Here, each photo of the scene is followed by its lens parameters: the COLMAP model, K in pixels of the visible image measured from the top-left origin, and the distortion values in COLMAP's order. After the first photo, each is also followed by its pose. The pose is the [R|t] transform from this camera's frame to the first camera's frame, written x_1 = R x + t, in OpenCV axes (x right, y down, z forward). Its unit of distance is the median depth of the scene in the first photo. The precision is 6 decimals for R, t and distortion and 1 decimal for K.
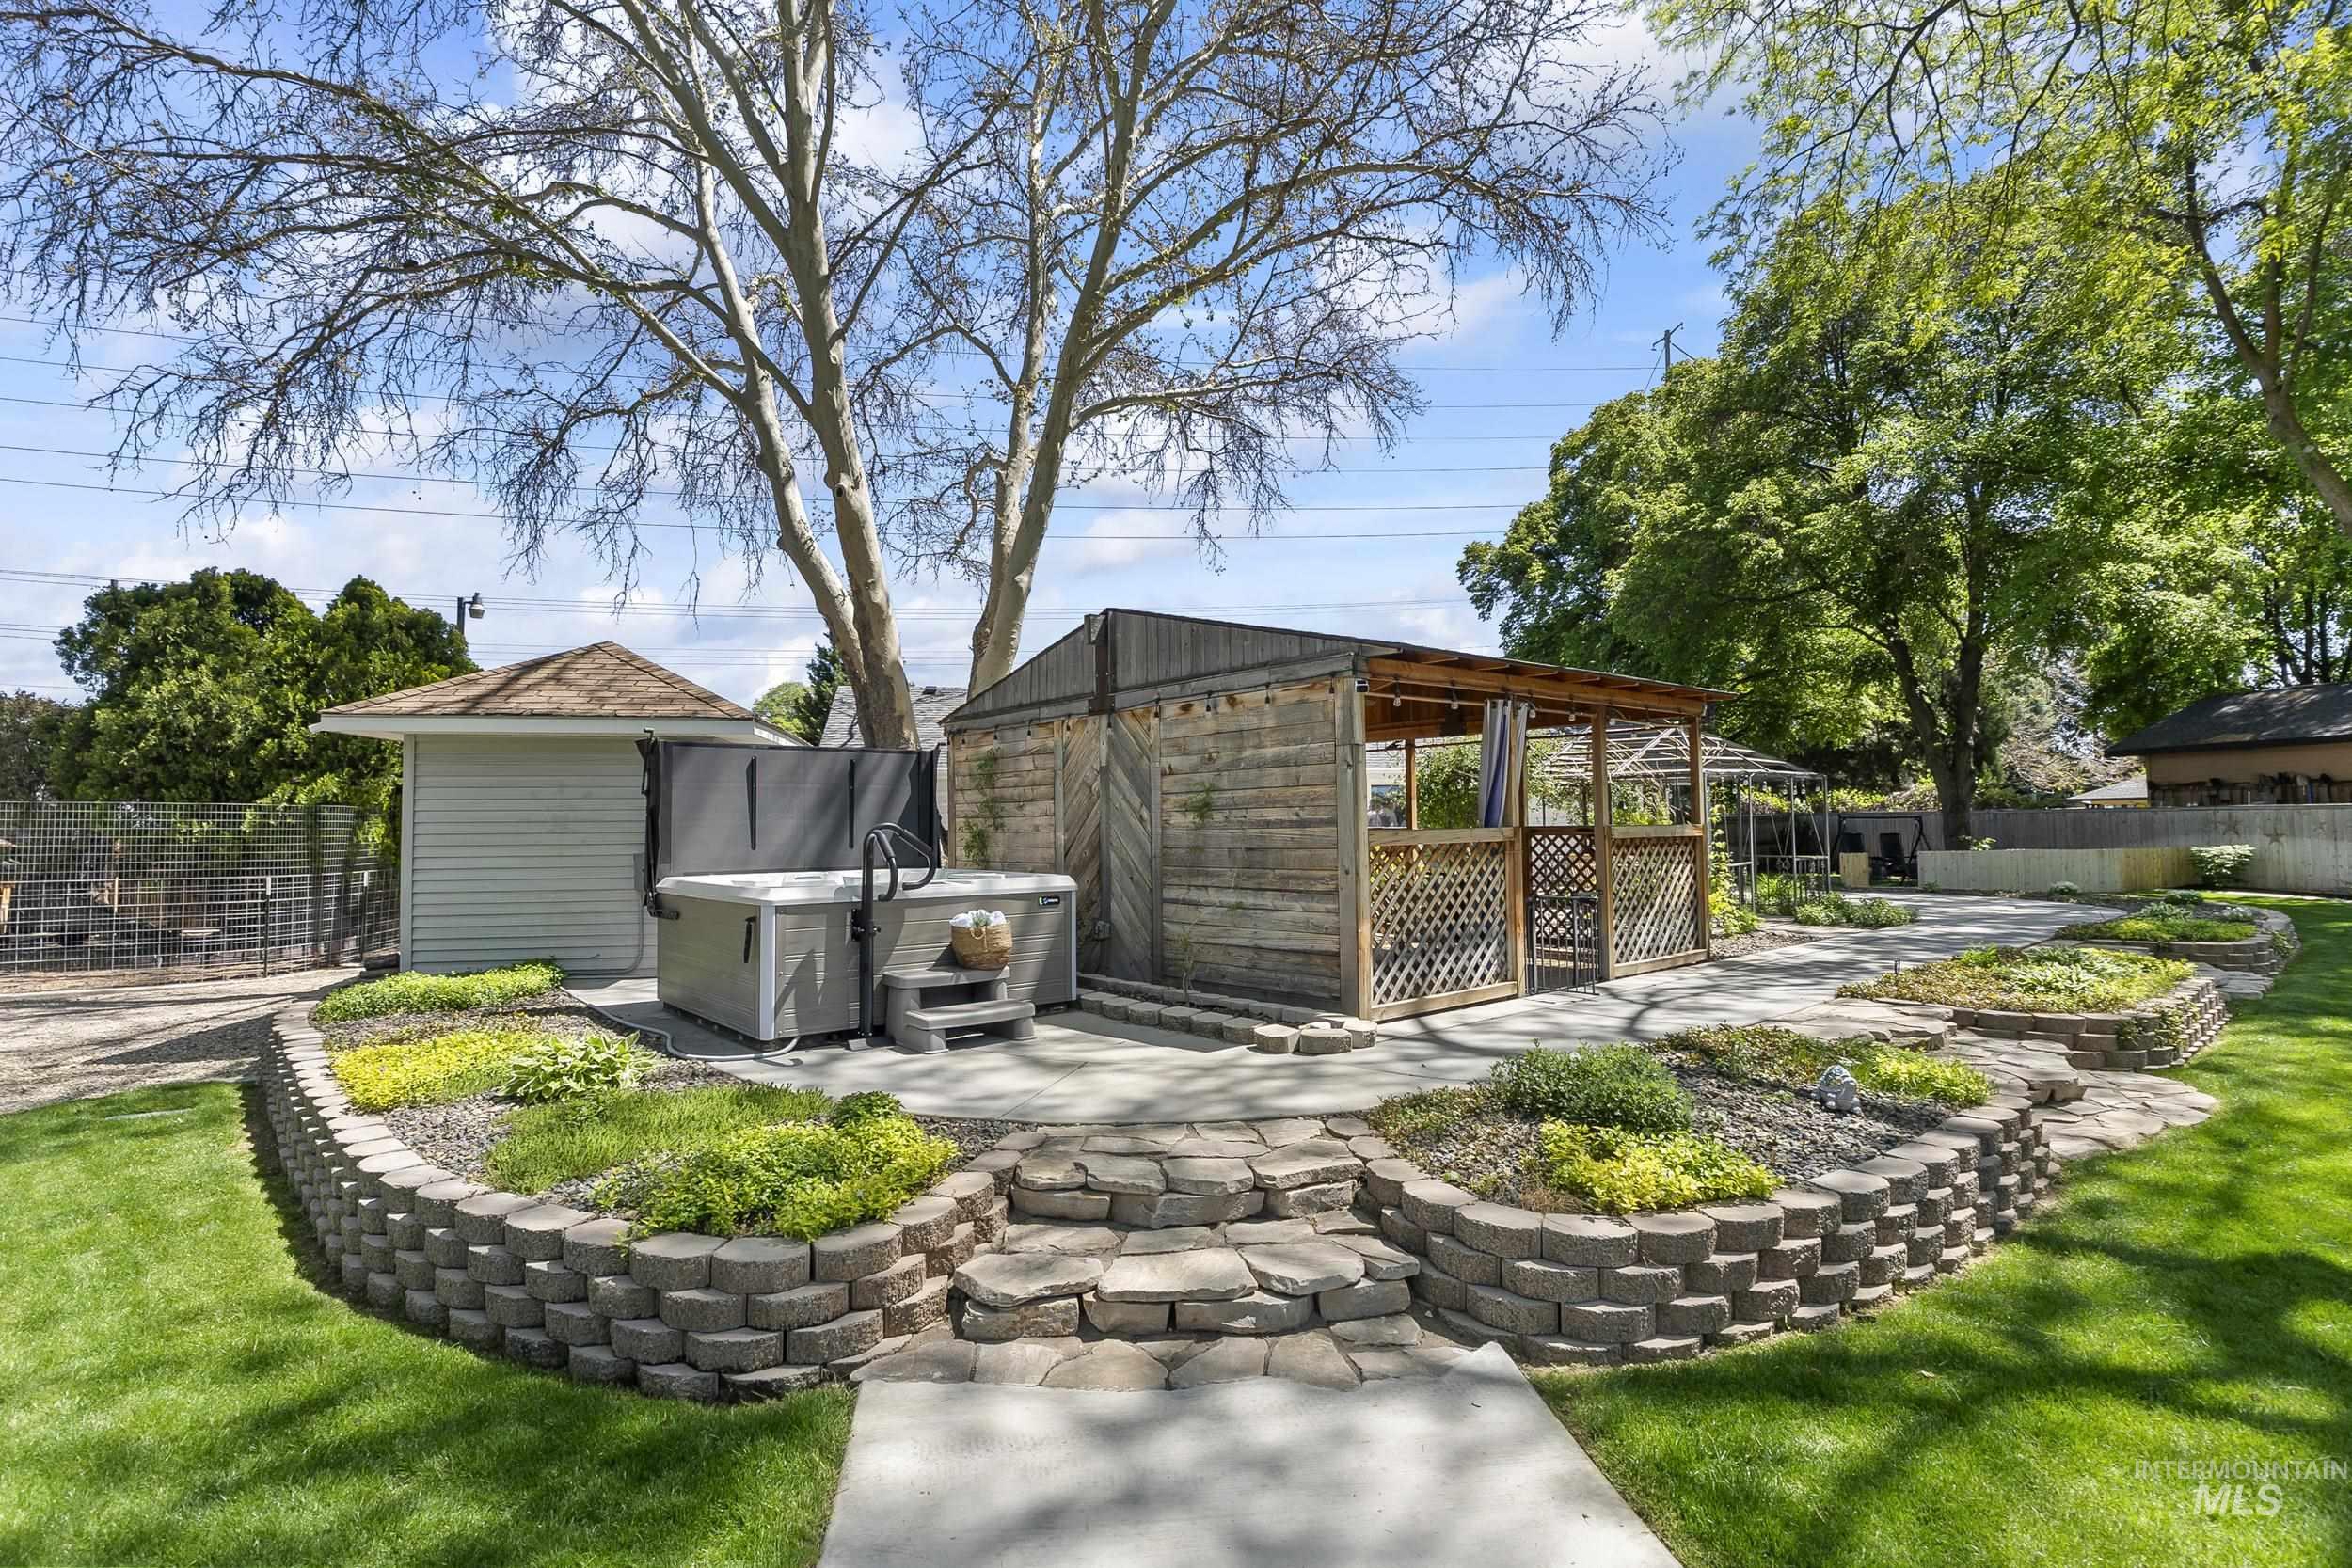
lens RADIAL K [[1135.4, 0, 1178.5], [0, 1135.4, 794.6], [0, 0, 1]] dist [-0.000404, -0.000303]
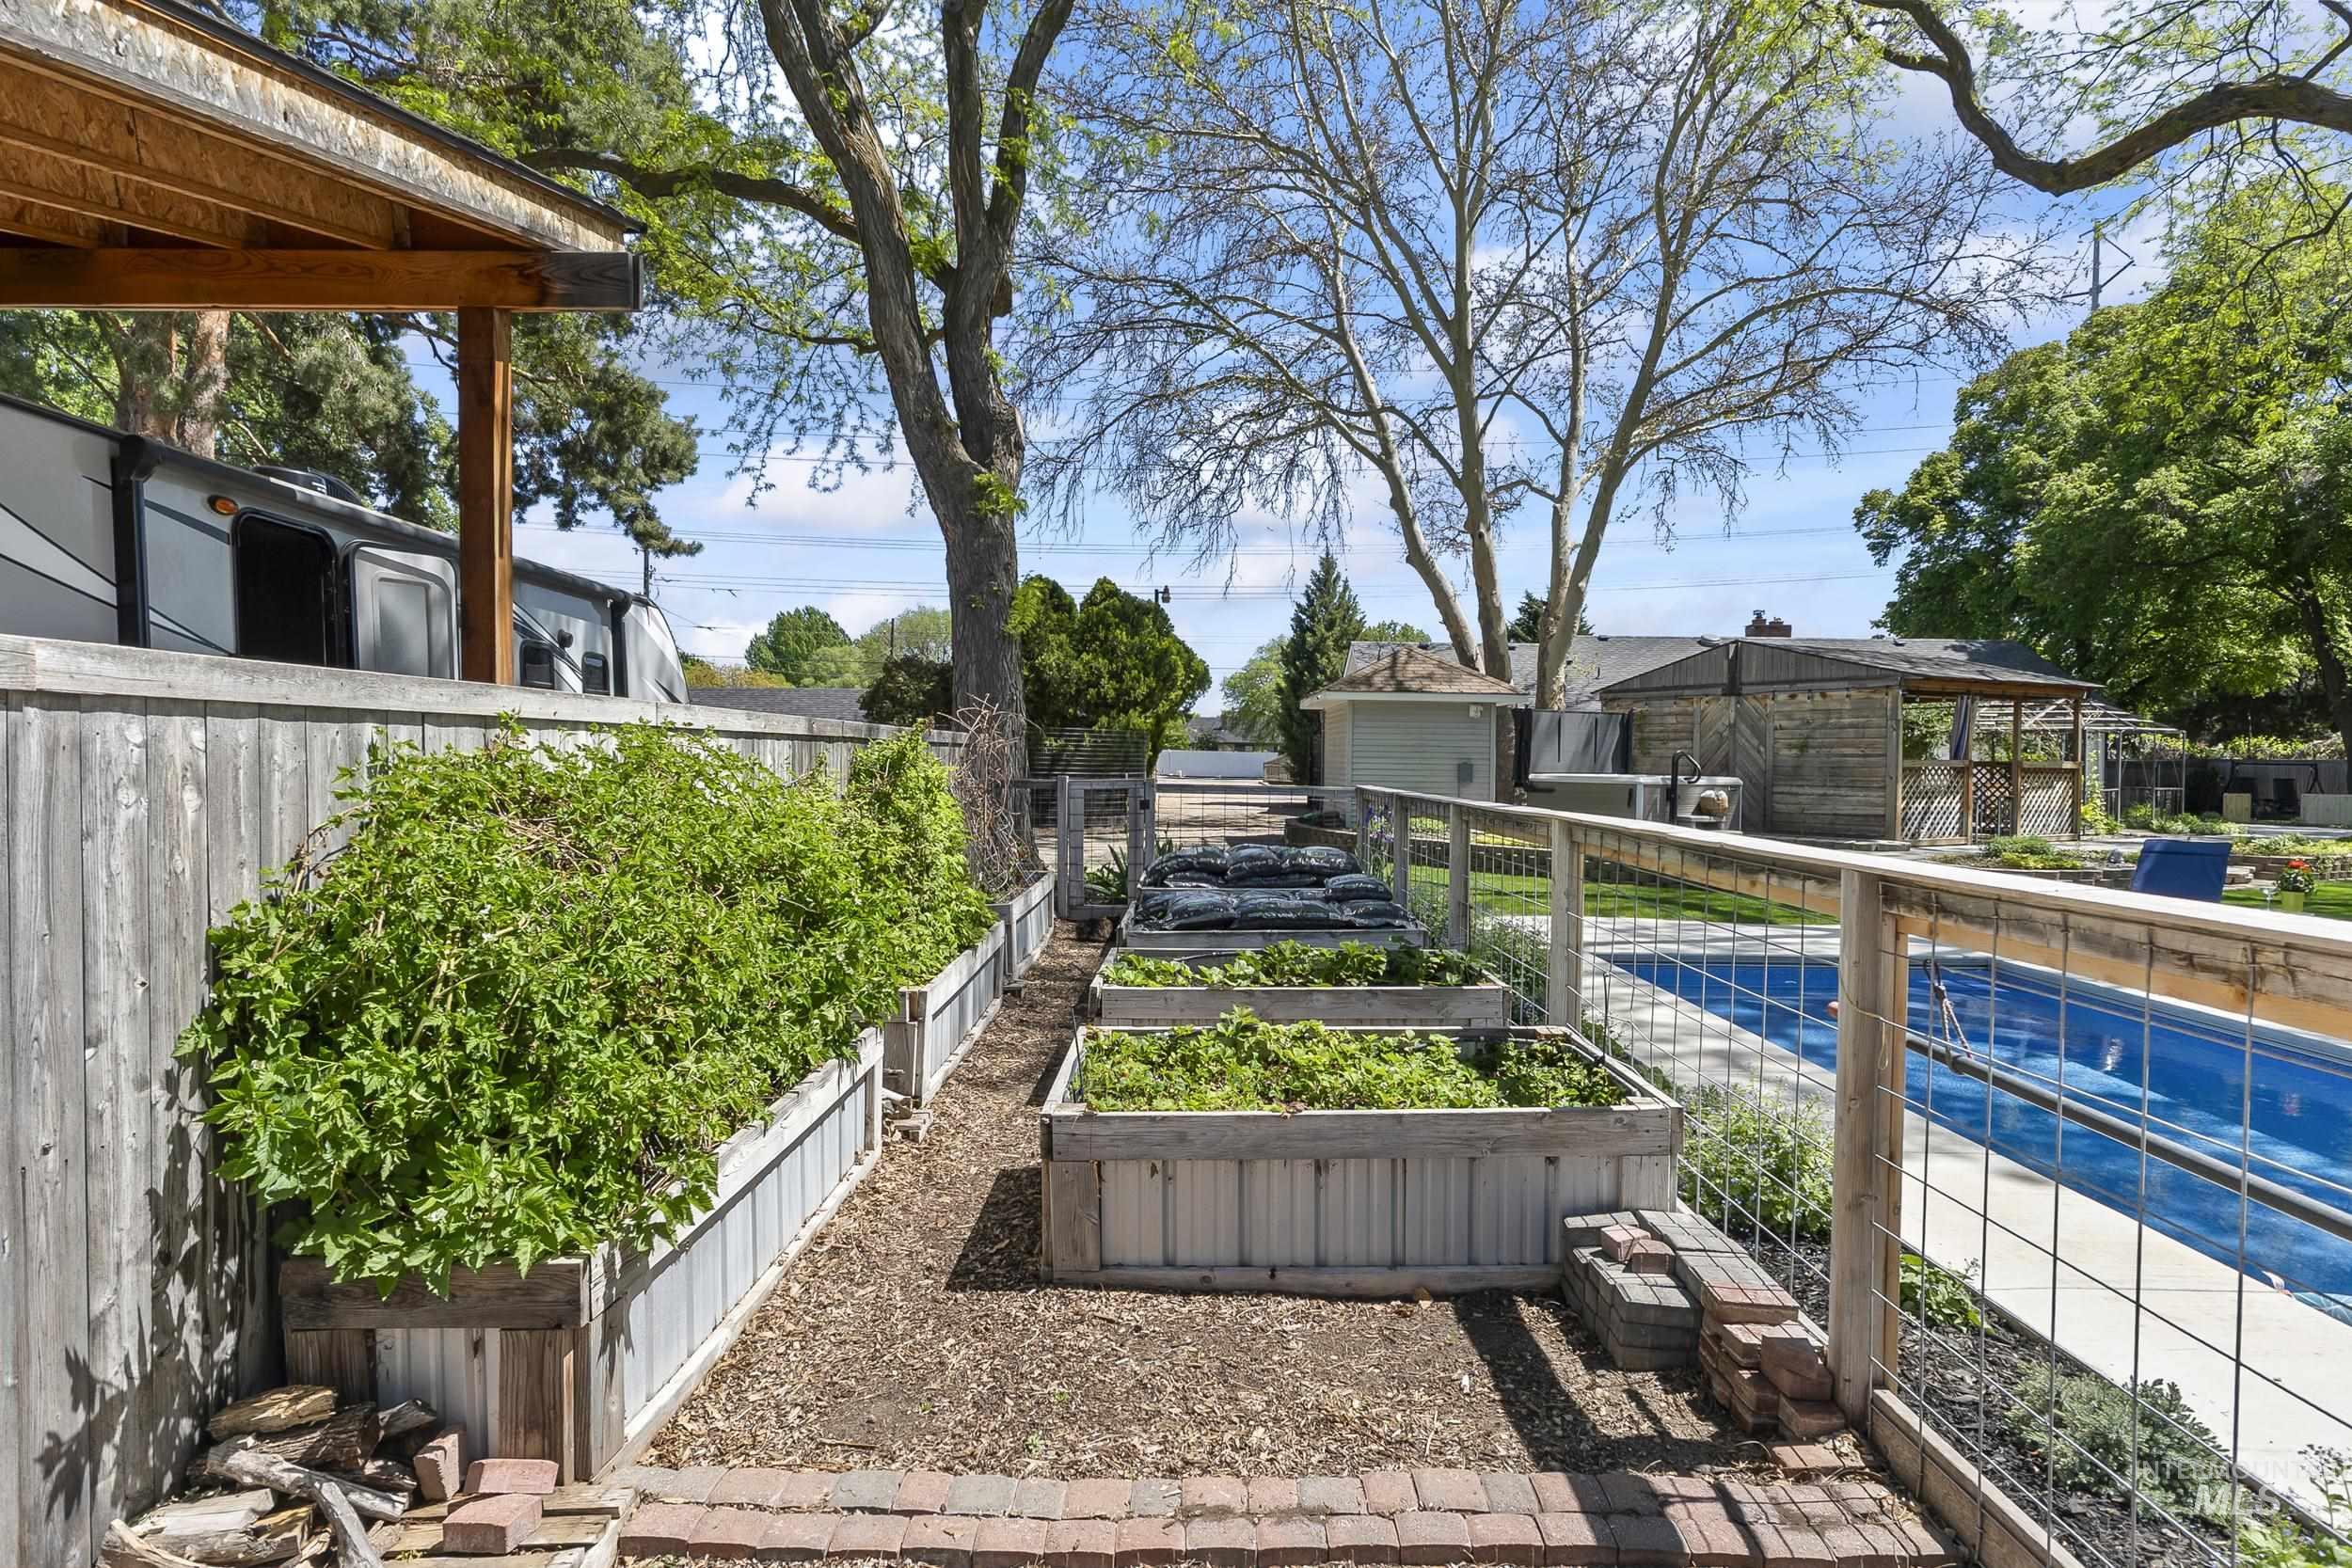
lens RADIAL K [[1394.1, 0, 1171.1], [0, 1394.1, 778.0], [0, 0, 1]] dist [0.021728, 0.001910]
pose [[0.986328, 0.024493, -0.162966, -0.206083], [-0.017585, 0.998890, 0.043695, -0.006554], [0.163855, -0.040232, 0.985664, -0.498660]]
